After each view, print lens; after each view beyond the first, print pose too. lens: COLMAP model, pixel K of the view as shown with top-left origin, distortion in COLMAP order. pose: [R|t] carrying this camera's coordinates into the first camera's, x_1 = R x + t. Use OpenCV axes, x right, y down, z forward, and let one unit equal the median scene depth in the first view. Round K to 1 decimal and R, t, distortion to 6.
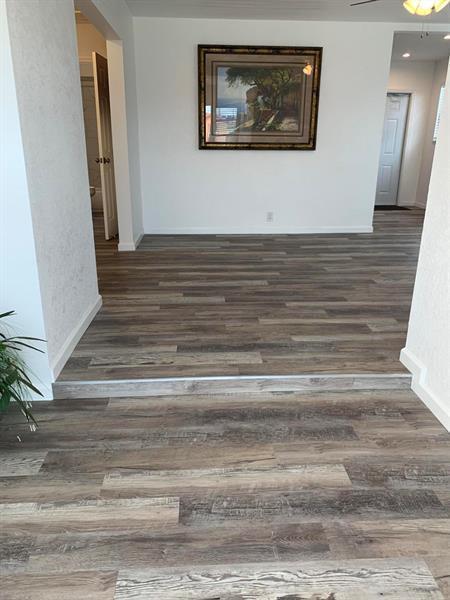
lens RADIAL K [[458.5, 0, 225.0], [0, 458.5, 300.0], [0, 0, 1]] dist [0.005035, 0.003950]
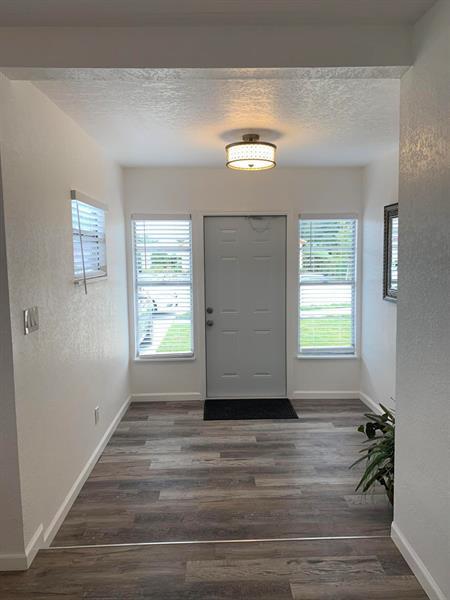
lens RADIAL K [[458.5, 0, 225.0], [0, 458.5, 300.0], [0, 0, 1]] dist [0.005035, 0.003950]
pose [[-0.999537, 0.000882, 0.030405, -0.023848], [0.013609, 0.906920, 0.421084, -0.849768], [-0.027203, 0.421303, -0.906512, 1.923821]]
